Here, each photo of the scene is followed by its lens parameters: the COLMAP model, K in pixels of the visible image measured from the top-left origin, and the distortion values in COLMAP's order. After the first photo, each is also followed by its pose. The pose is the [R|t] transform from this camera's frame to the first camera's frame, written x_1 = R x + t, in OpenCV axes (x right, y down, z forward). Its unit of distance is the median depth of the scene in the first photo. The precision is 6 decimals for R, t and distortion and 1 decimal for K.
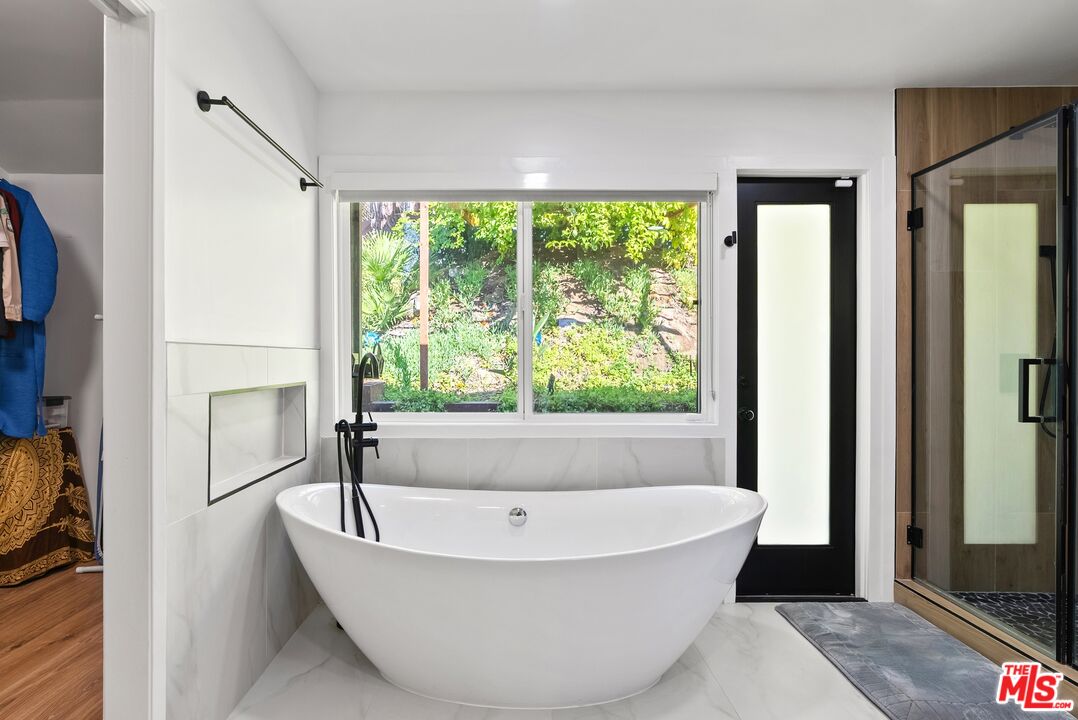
lens RADIAL K [[542.3, 0, 538.9], [0, 542.3, 359.1], [0, 0, 1]] dist [0.007389, 0.000793]
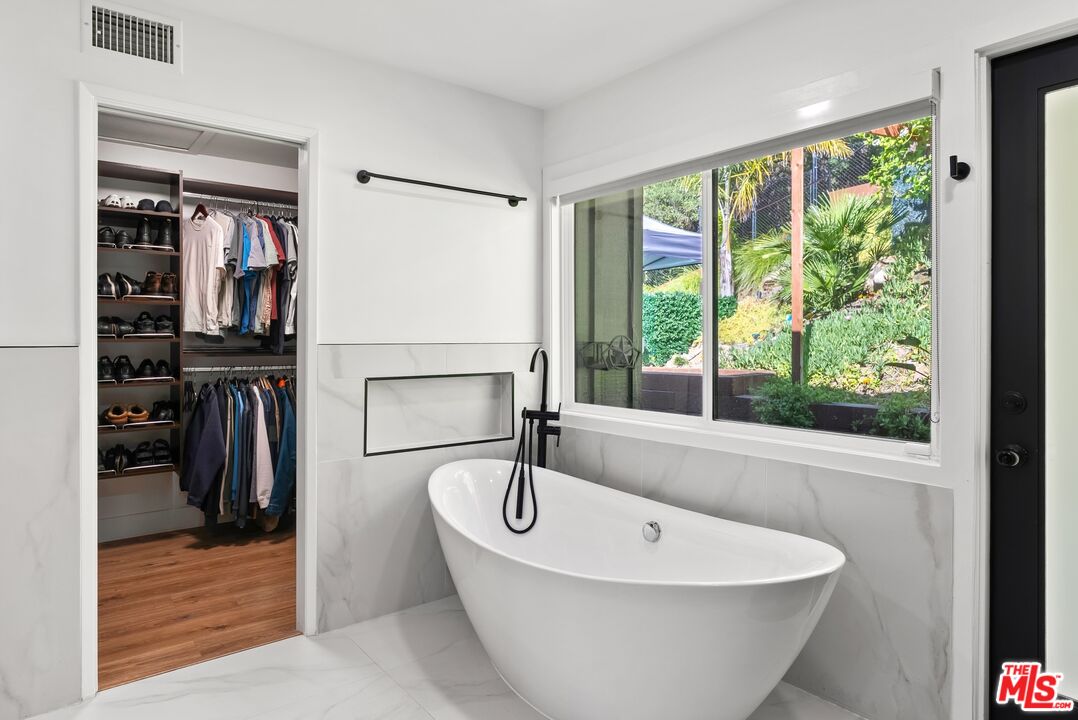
lens RADIAL K [[618.1, 0, 526.6], [0, 618.1, 335.5], [0, 0, 1]] dist [0.002881, 0.001471]
pose [[0.641152, -0.005570, -0.767394, 0.986319], [-0.002335, 0.999955, -0.009208, -0.038260], [0.767411, 0.007696, 0.641110, 0.294775]]
